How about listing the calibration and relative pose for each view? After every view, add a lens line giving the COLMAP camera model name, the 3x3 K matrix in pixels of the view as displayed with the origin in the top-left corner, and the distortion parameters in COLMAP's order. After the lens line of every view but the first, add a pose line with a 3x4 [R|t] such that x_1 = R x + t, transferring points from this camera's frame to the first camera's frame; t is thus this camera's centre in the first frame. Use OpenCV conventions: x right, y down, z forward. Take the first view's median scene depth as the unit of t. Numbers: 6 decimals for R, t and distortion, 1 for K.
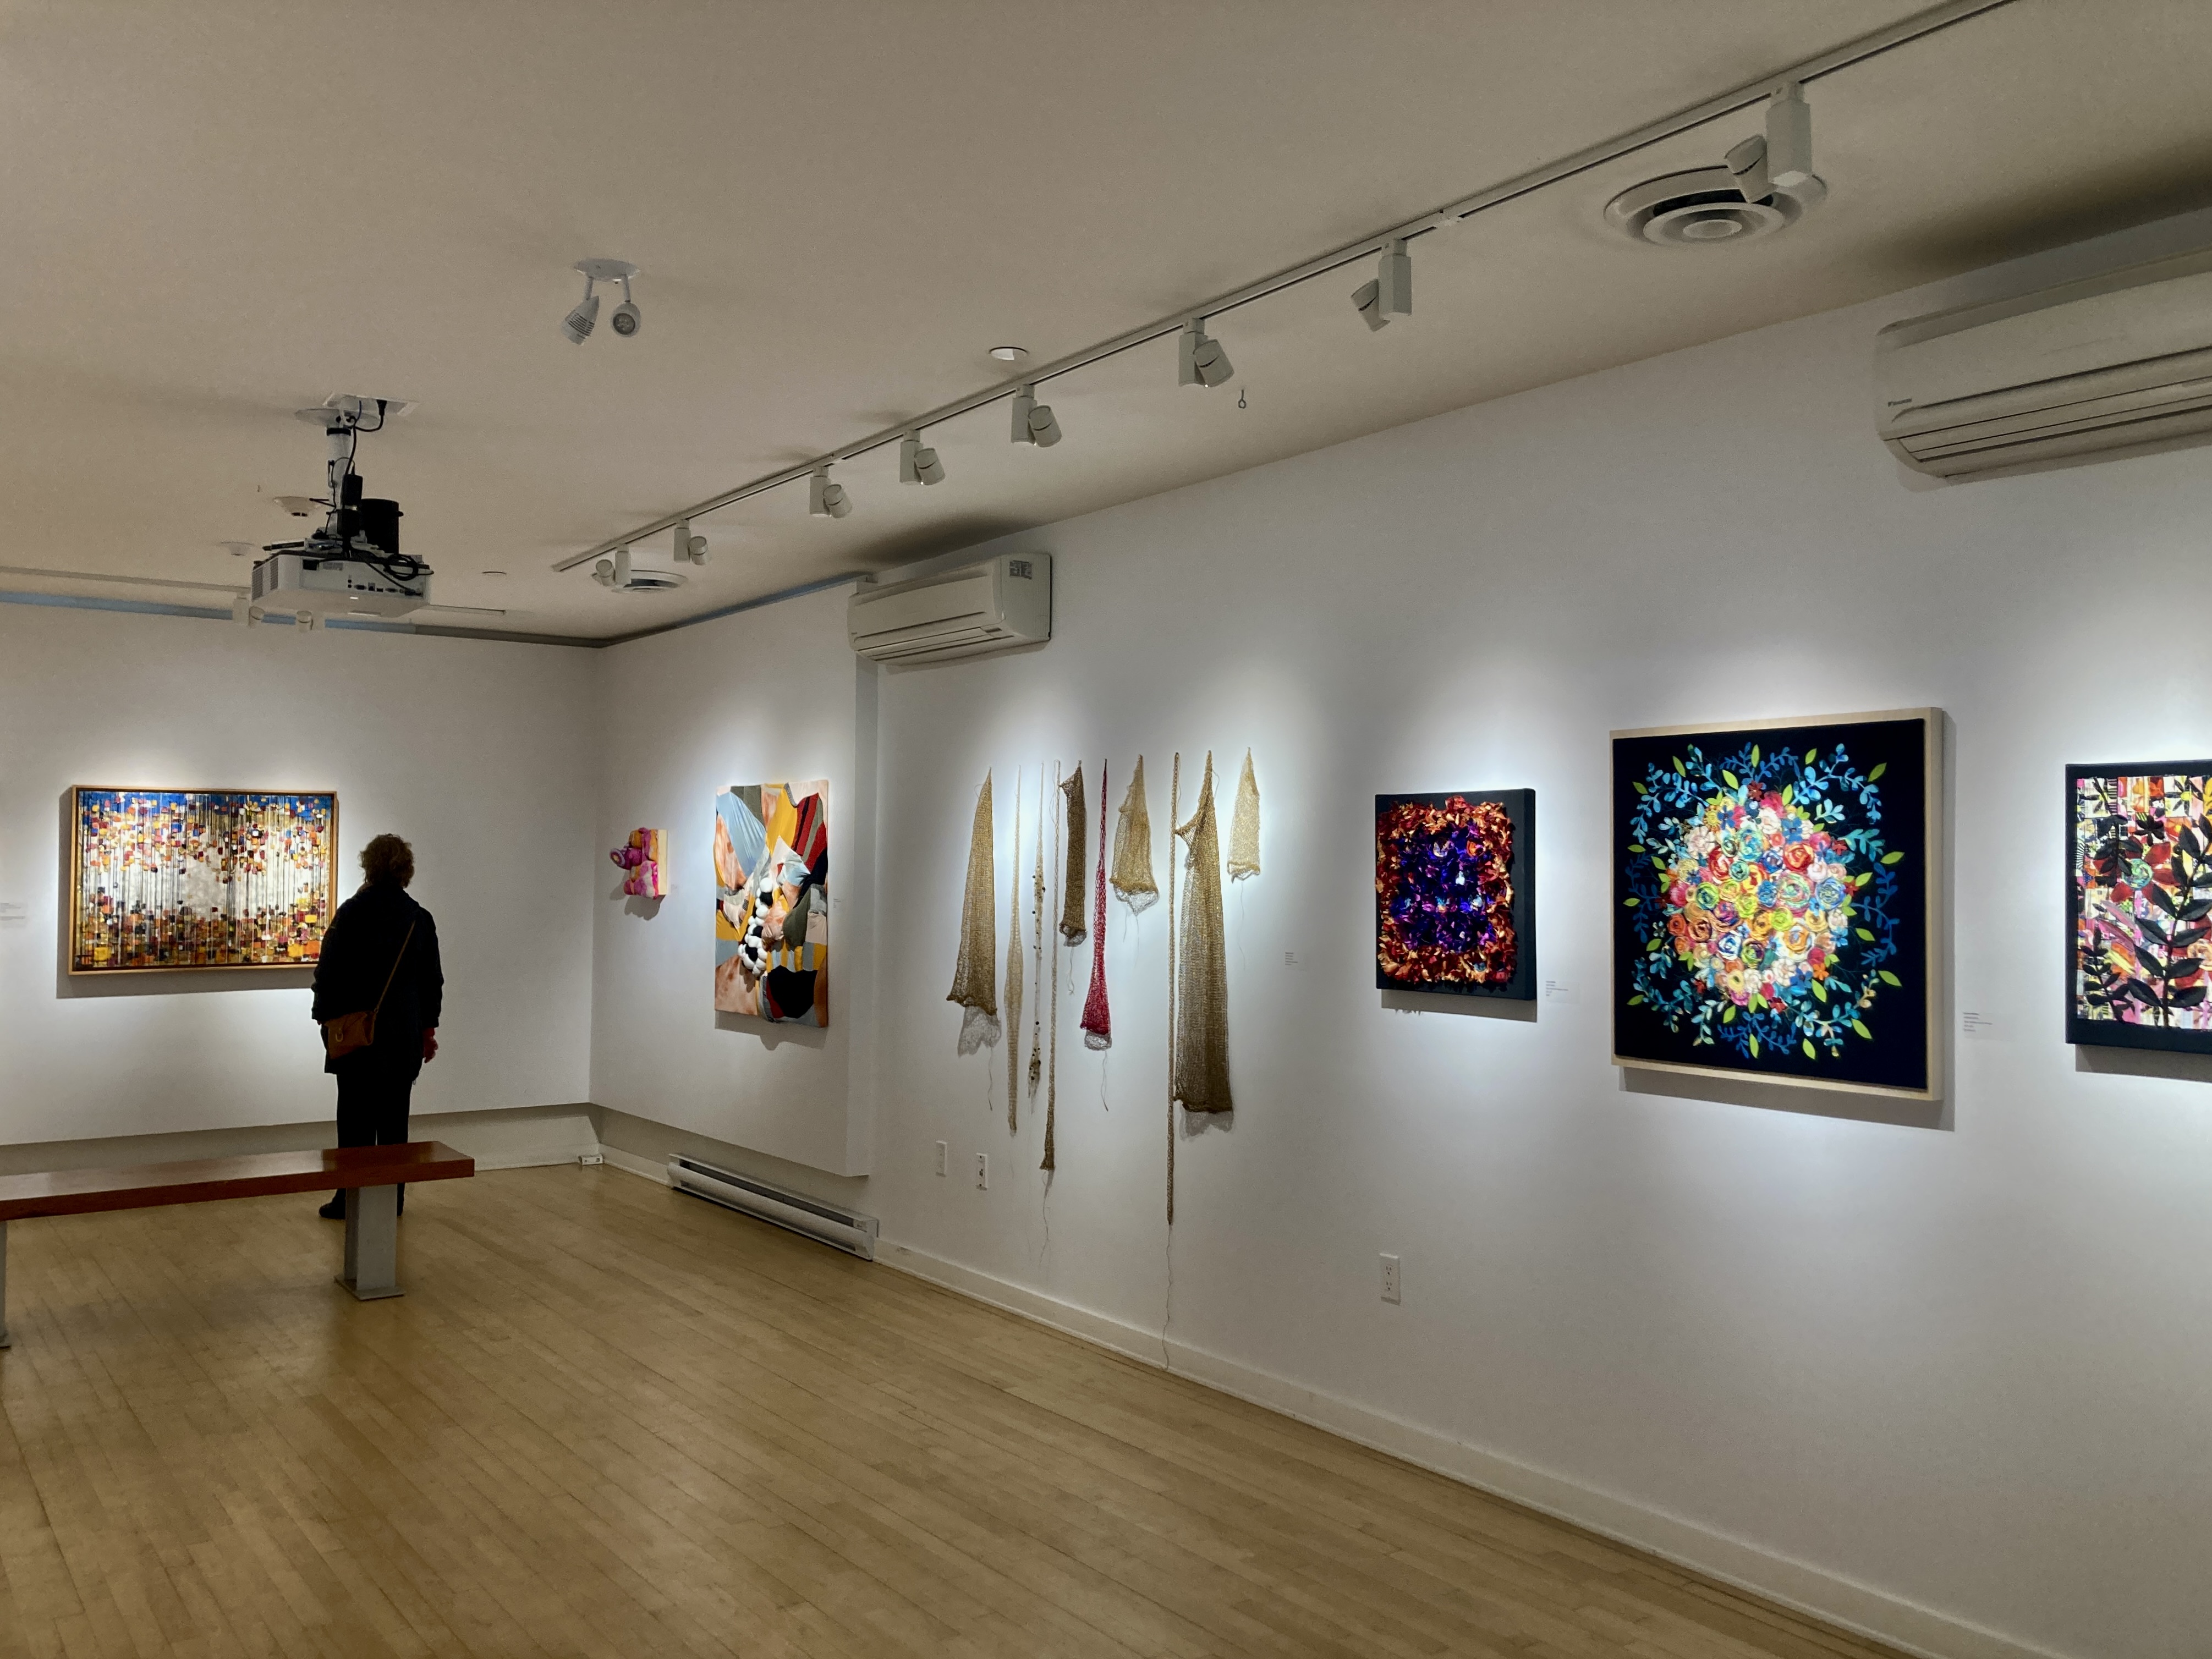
lens RADIAL K [[1799.1, 0, 1099.7], [0, 1799.1, 819.8], [0, 0, 1]] dist [0.042007, -0.022685]
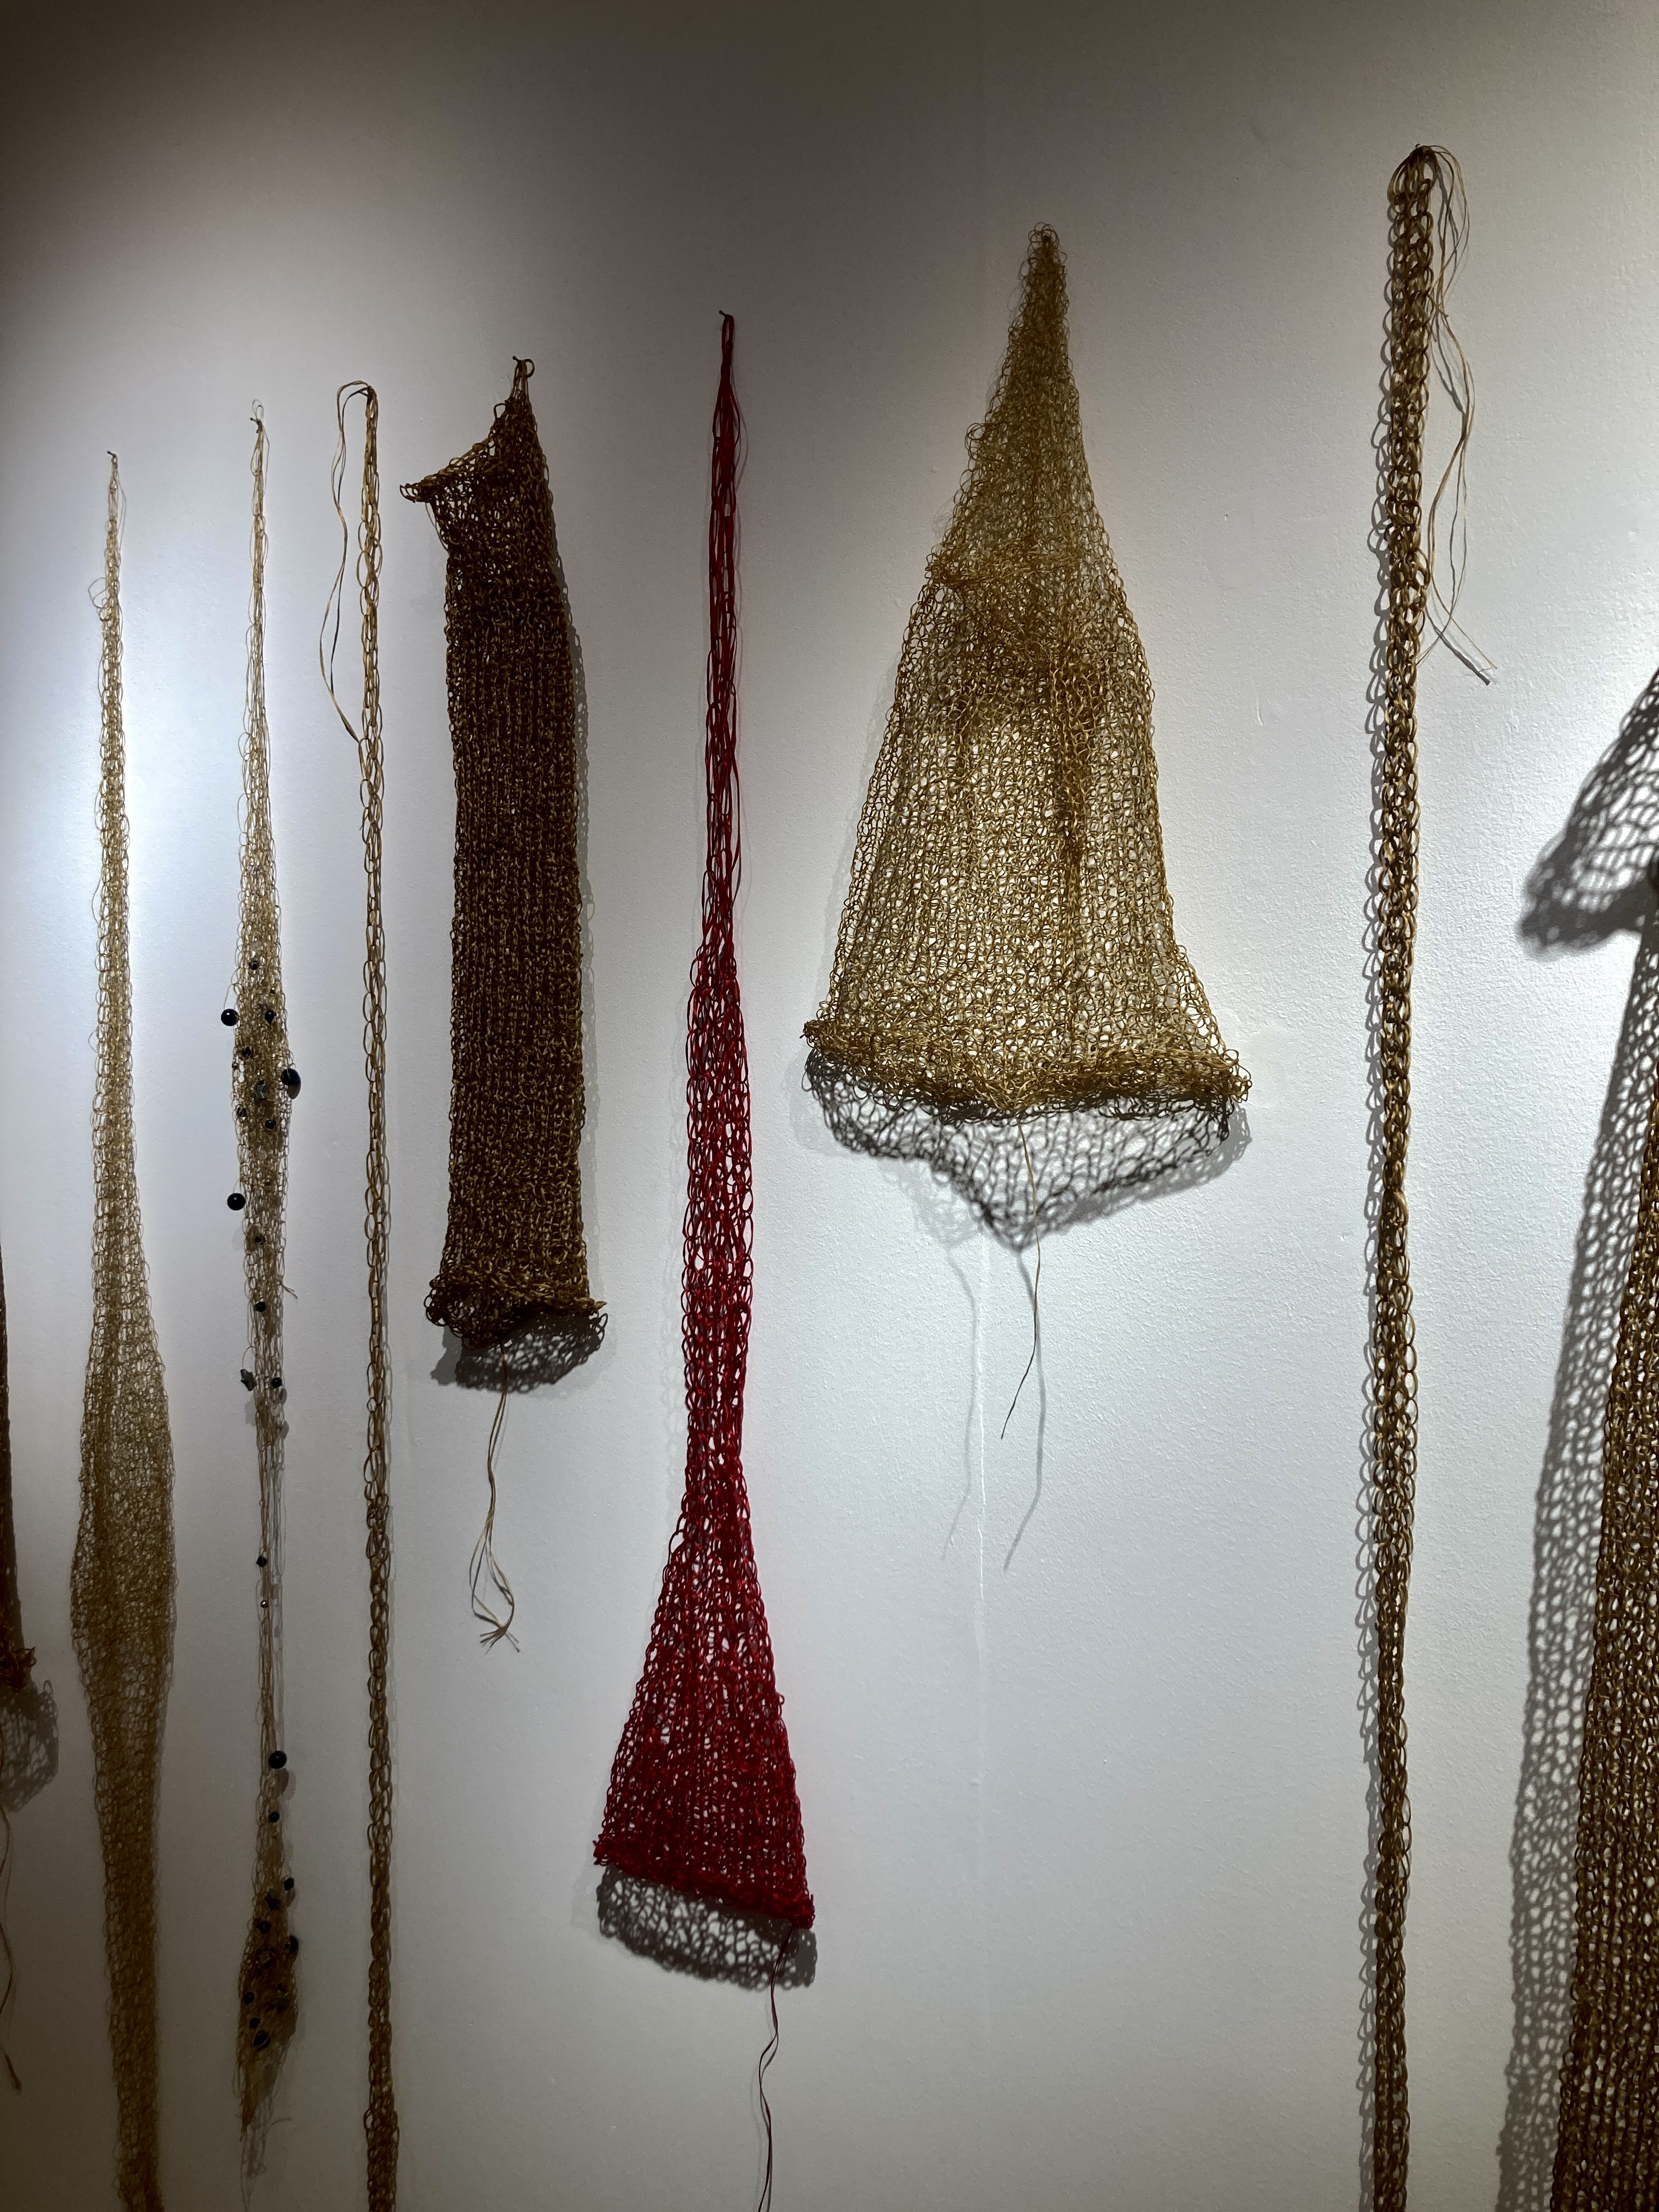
lens RADIAL K [[1799.2, 0, 830.4], [0, 1799.2, 1108.2], [0, 0, 1]] dist [0.042007, -0.022685]
pose [[0.913434, -0.042206, 0.404793, -0.018578], [0.005299, 0.995757, 0.091865, 0.007770], [-0.406953, -0.081768, 0.909782, 0.262196]]
